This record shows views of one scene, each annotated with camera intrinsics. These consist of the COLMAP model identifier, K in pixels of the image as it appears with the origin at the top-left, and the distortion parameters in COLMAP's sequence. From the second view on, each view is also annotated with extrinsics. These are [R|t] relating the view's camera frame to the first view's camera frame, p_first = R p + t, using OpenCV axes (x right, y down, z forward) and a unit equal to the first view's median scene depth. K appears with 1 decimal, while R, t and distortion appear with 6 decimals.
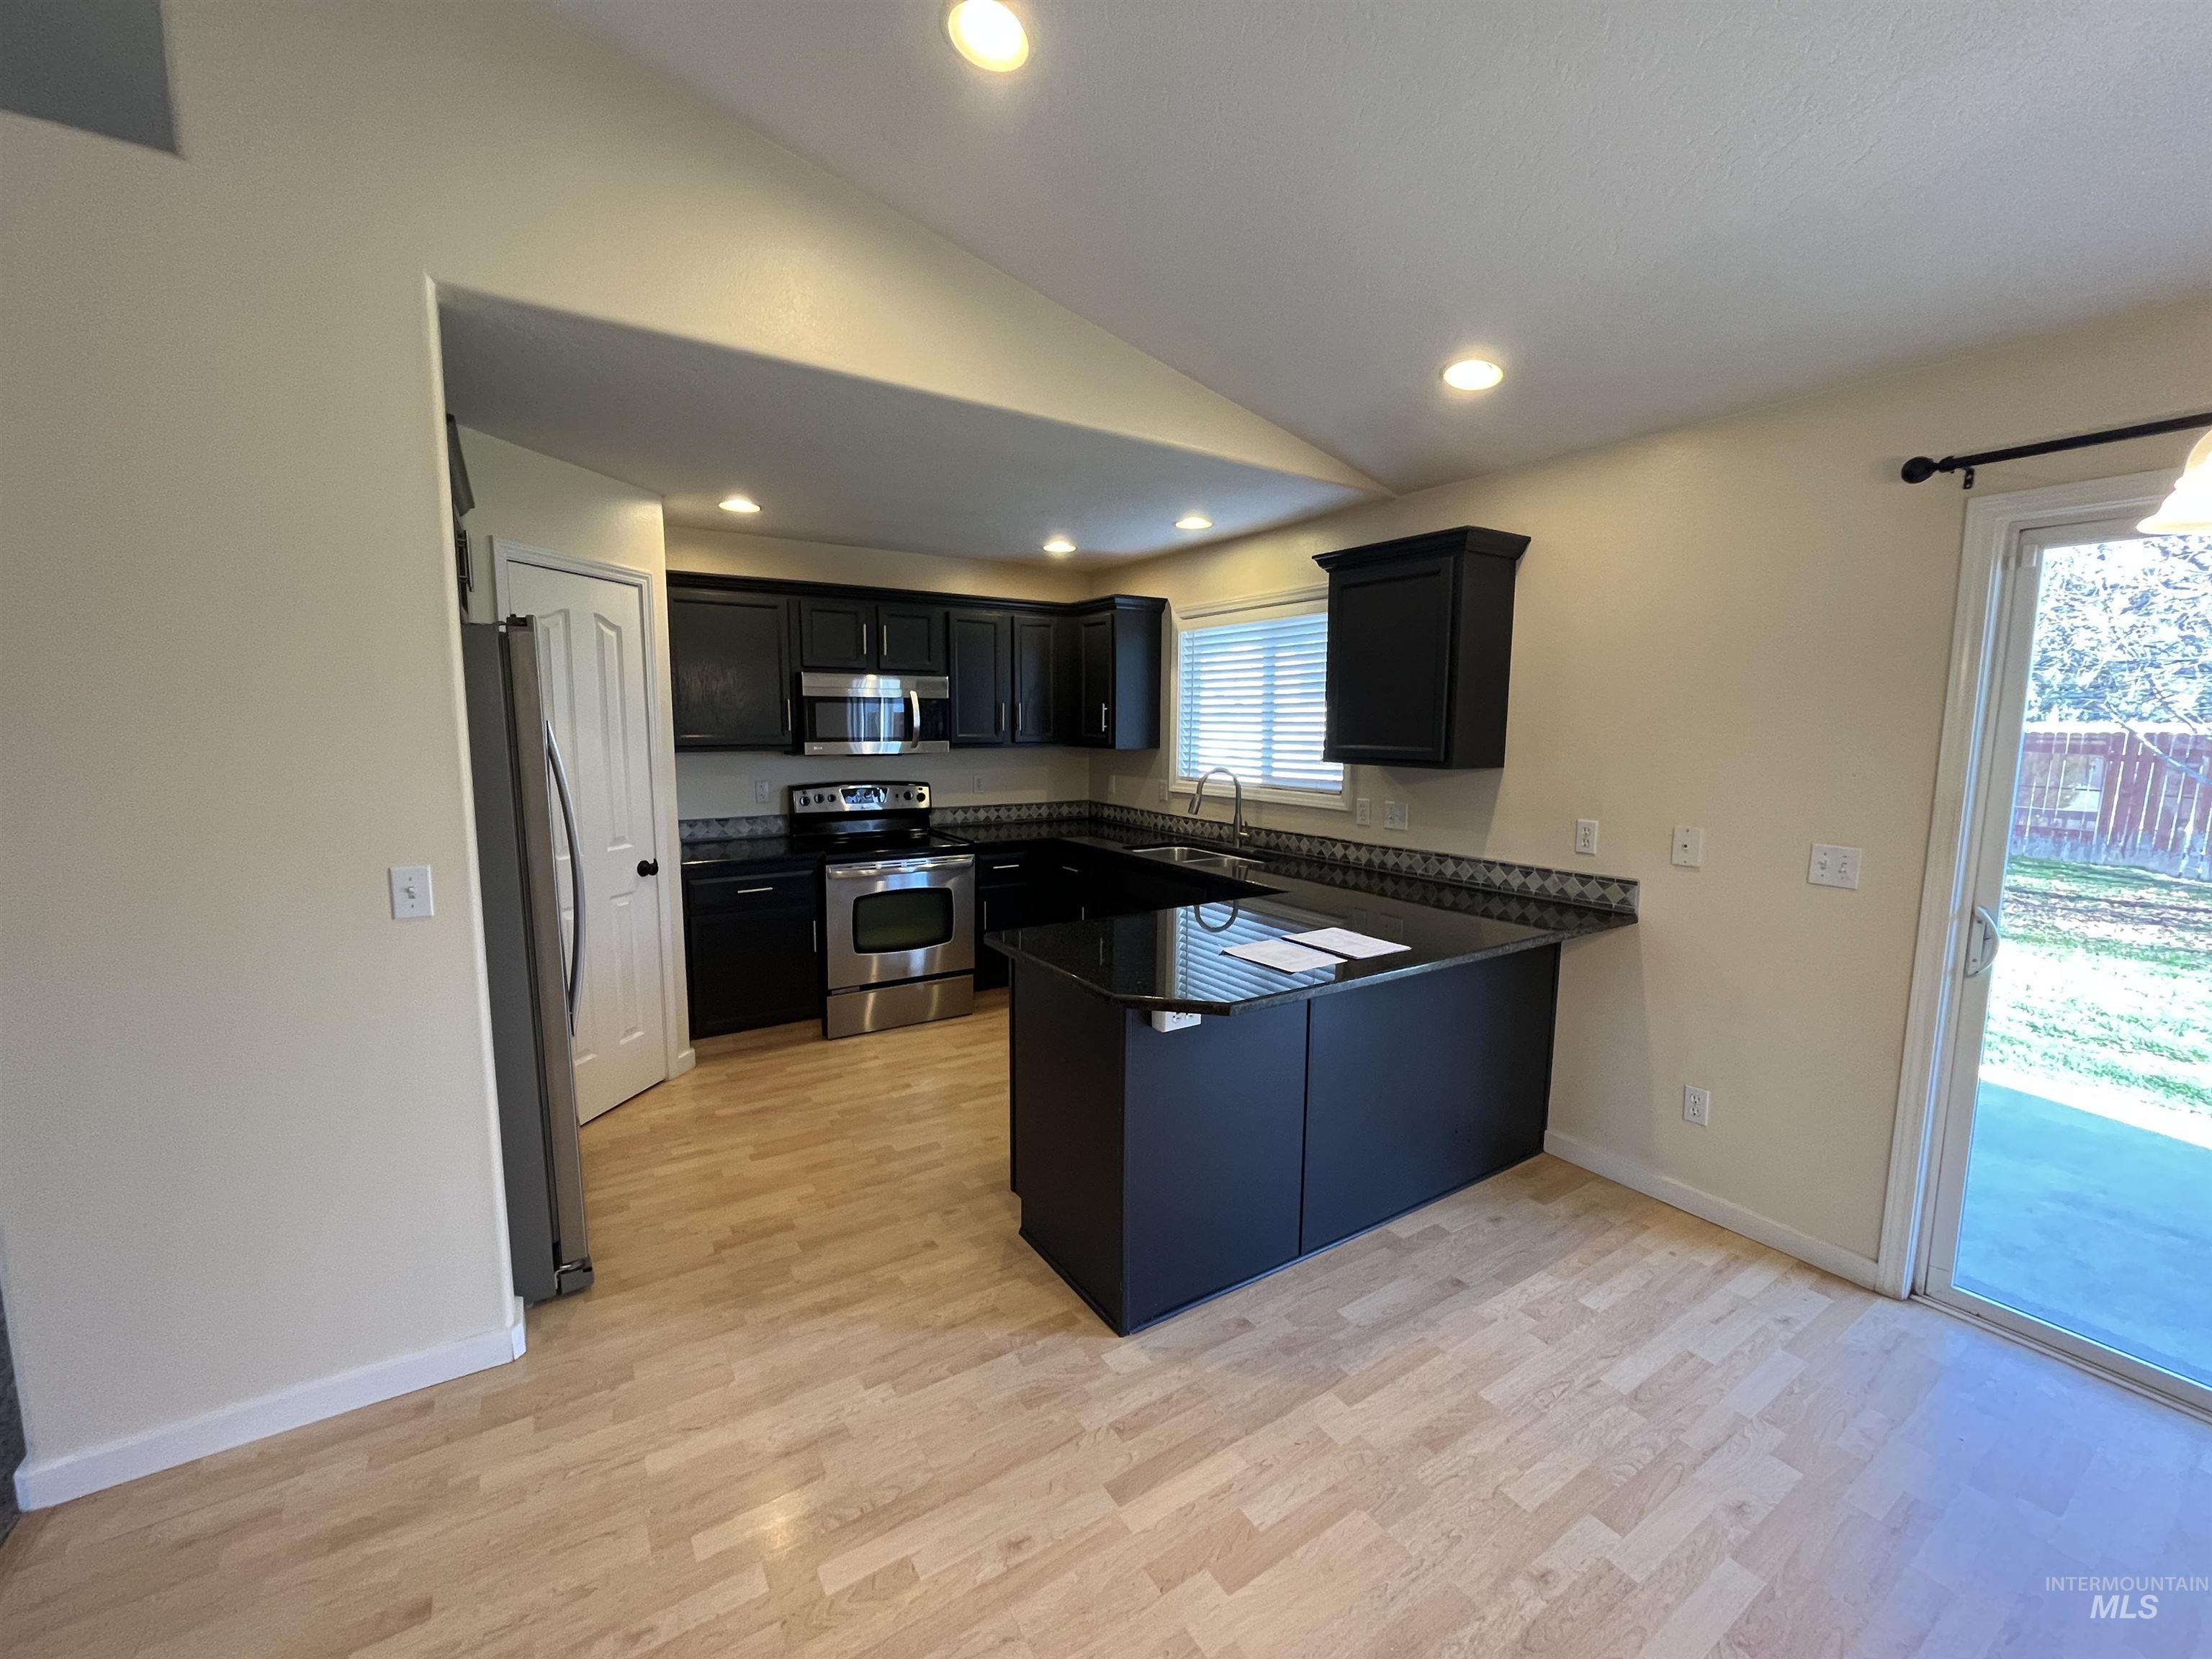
lens RADIAL K [[898.6, 0, 1106.5], [0, 898.6, 830.8], [0, 0, 1]] dist [-0.002502, 0.000245]
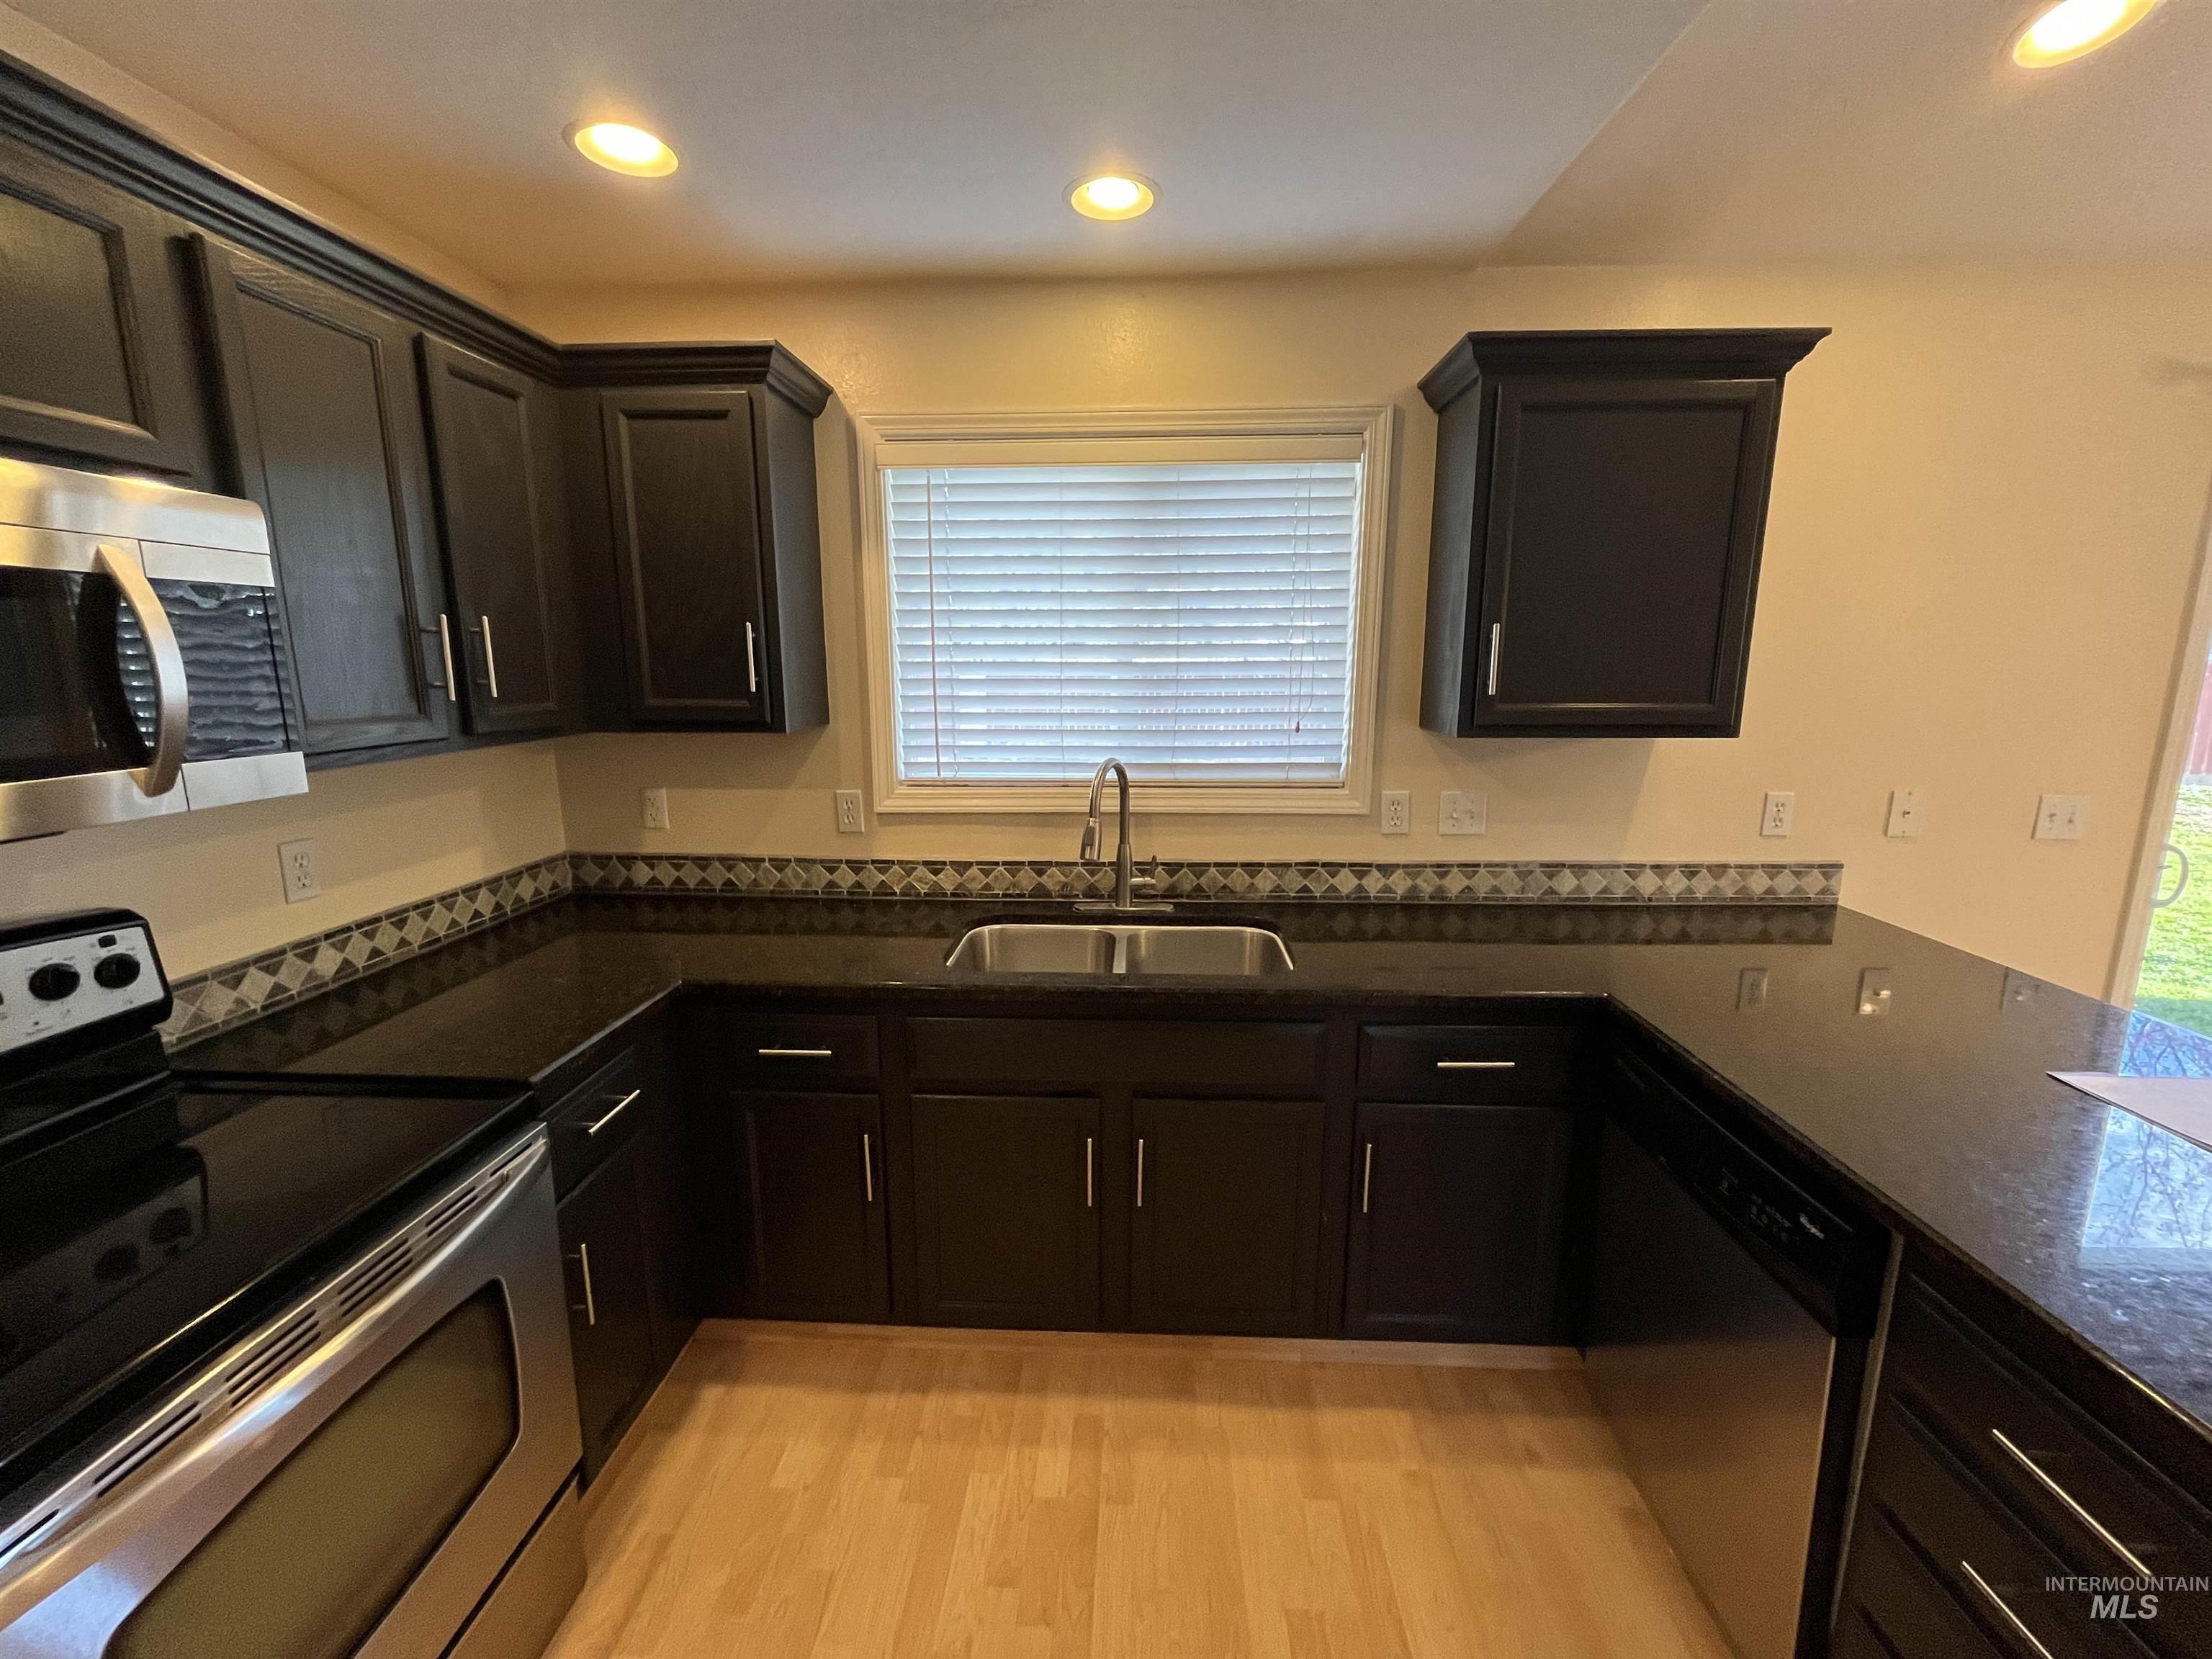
lens RADIAL K [[898.6, 0, 1100.2], [0, 898.6, 825.9], [0, 0, 1]] dist [-0.002502, 0.000245]
pose [[0.589797, -0.155425, 0.792453, -0.275930], [0.106059, 0.987712, 0.114786, -0.091398], [-0.800557, 0.016346, 0.599034, 0.715506]]
